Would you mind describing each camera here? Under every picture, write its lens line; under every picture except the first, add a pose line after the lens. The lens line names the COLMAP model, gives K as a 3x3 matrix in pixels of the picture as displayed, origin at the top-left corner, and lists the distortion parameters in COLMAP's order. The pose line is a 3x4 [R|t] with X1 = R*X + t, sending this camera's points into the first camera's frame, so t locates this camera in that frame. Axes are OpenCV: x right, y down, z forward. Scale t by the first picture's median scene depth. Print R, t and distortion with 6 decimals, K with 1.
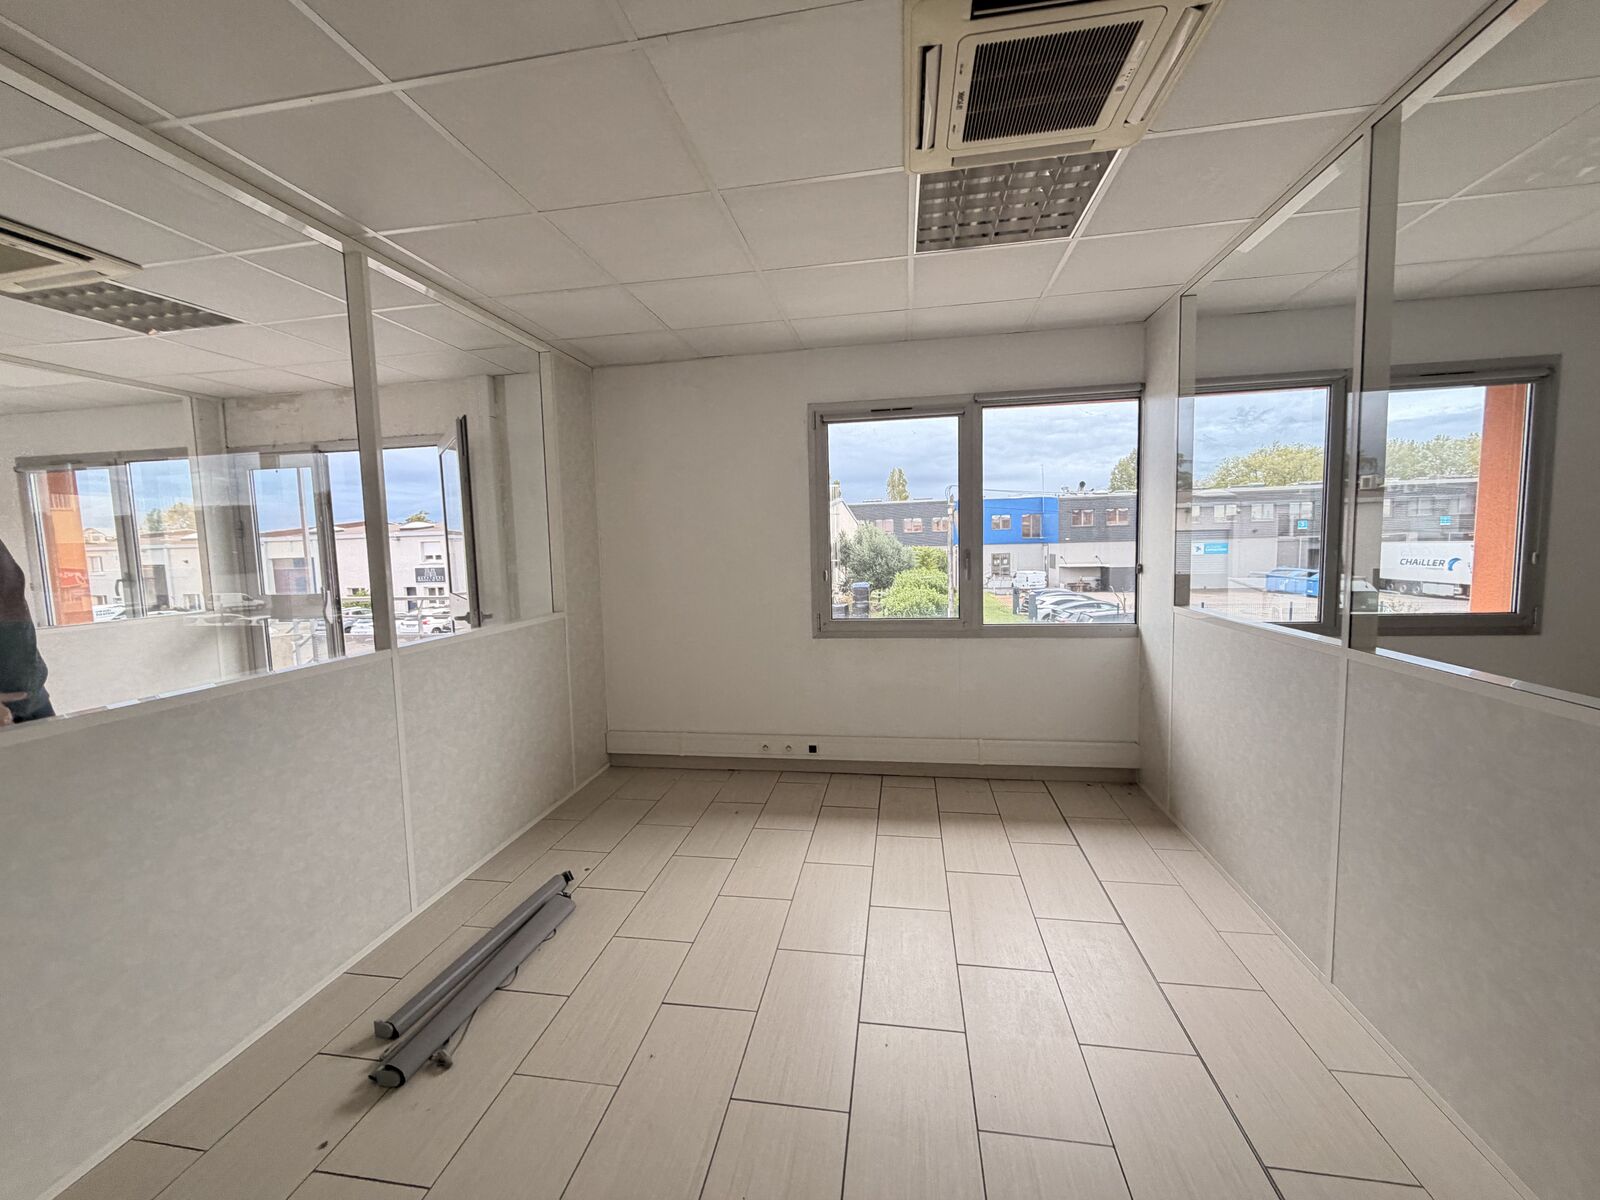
lens RADIAL K [[652.2, 0, 794.9], [0, 652.2, 602.6], [0, 0, 1]] dist [0.005959, 0.000262]
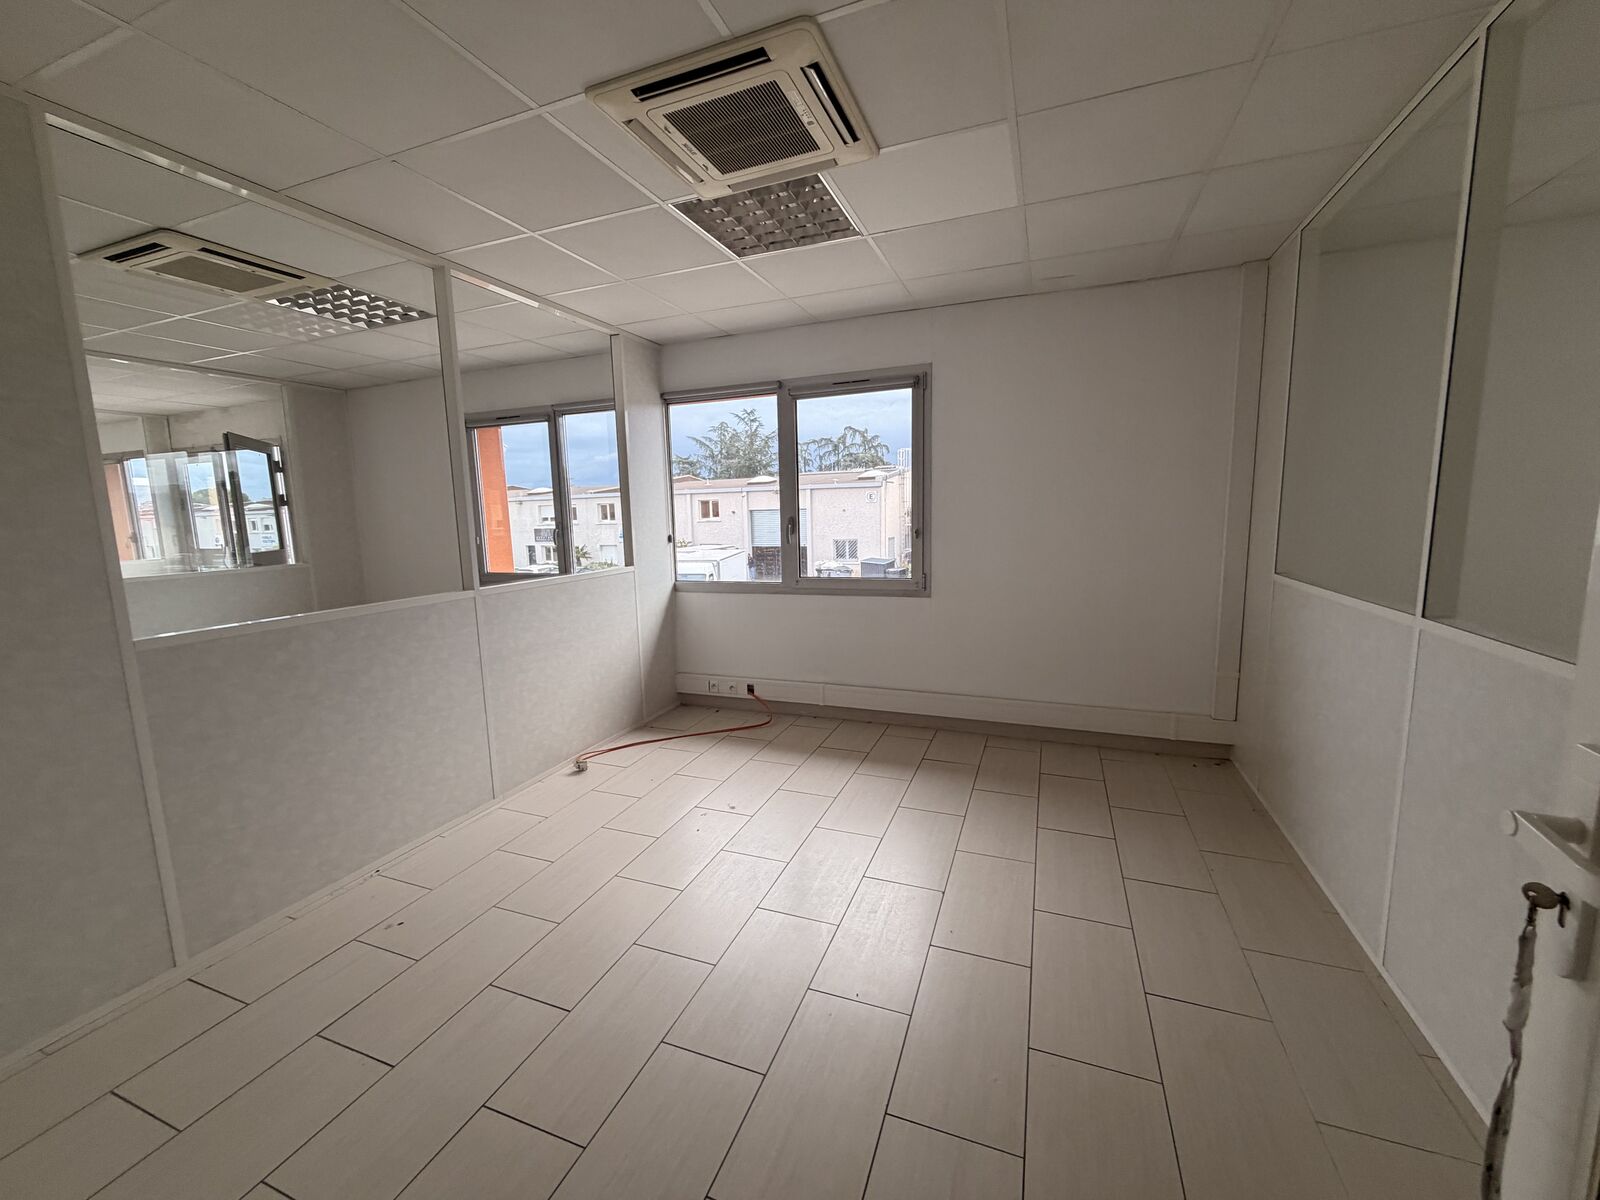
lens RADIAL K [[630.8, 0, 803.0], [0, 630.8, 591.9], [0, 0, 1]] dist [0.018634, 0.000142]
pose [[0.978703, 0.025244, -0.203723, 0.339424], [-0.015727, 0.998714, 0.048200, -0.002295], [0.204677, -0.043969, 0.977841, -0.059600]]
